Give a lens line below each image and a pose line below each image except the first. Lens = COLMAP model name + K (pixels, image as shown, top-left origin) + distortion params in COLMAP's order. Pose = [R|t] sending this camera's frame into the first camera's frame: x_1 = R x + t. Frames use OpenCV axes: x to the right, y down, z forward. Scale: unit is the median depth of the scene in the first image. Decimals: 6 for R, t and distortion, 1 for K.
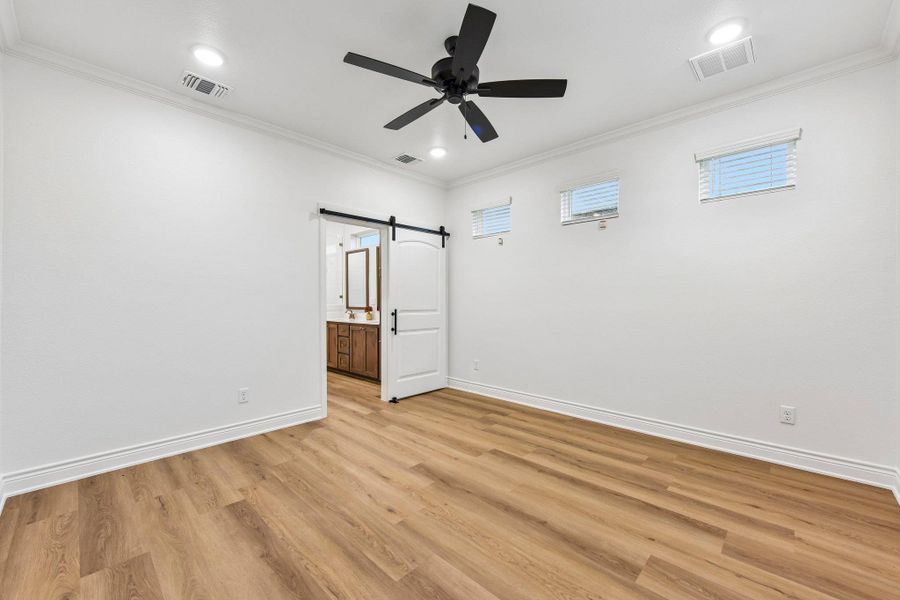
lens RADIAL K [[353.2, 0, 456.2], [0, 353.2, 301.3], [0, 0, 1]] dist [-0.000479, -0.000205]
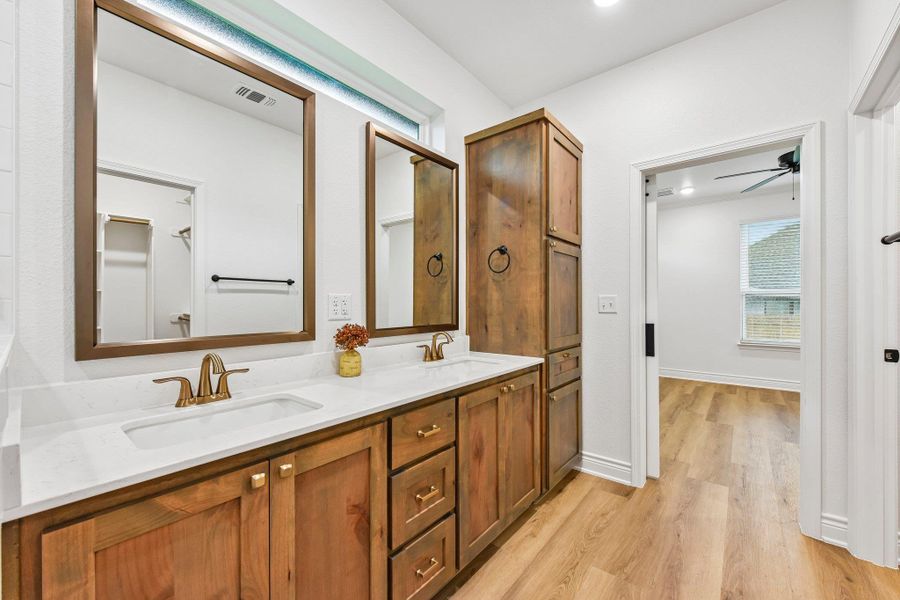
lens RADIAL K [[353.2, 0, 456.2], [0, 353.2, 301.3], [0, 0, 1]] dist [-0.000479, -0.000205]
pose [[-0.066088, 0.009164, 0.997772, -0.525651], [0.002072, 0.999957, -0.009047, -0.000599], [-0.997812, 0.001470, -0.066104, 0.943413]]
